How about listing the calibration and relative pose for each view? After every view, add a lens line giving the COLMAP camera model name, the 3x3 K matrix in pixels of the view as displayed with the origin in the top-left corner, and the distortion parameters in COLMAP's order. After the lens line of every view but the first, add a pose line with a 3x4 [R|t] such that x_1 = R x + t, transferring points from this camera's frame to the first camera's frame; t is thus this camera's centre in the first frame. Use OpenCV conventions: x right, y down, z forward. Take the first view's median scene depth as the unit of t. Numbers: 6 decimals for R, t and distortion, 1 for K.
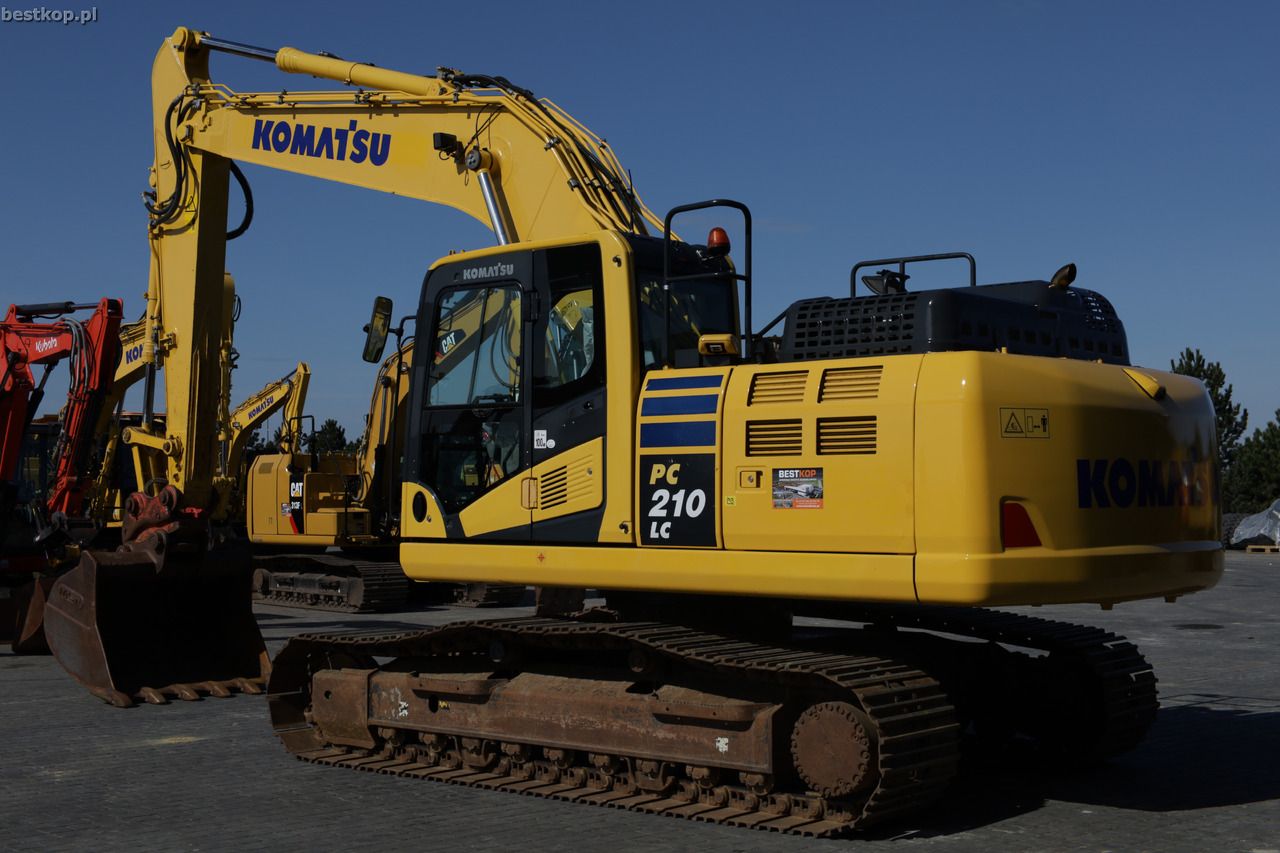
lens RADIAL K [[1733.6, 0, 640.0], [0, 1733.6, 426.5], [0, 0, 1]] dist [0.007481, -0.001296]
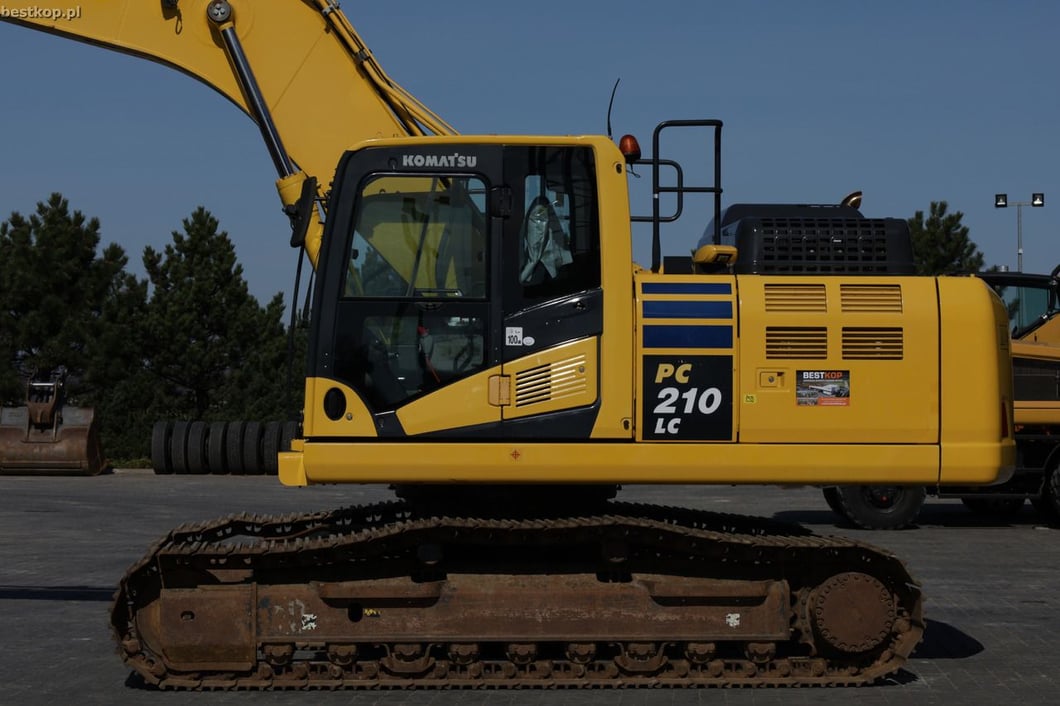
lens RADIAL K [[2838.6, 0, 530.0], [0, 2838.6, 353.0], [0, 0, 1]] dist [0.000030, -0.481283]
pose [[0.707438, 0.017313, 0.706563, -1.250699], [-0.032724, 0.999430, 0.008275, 0.003228], [-0.706017, -0.028976, 0.707602, -0.169553]]
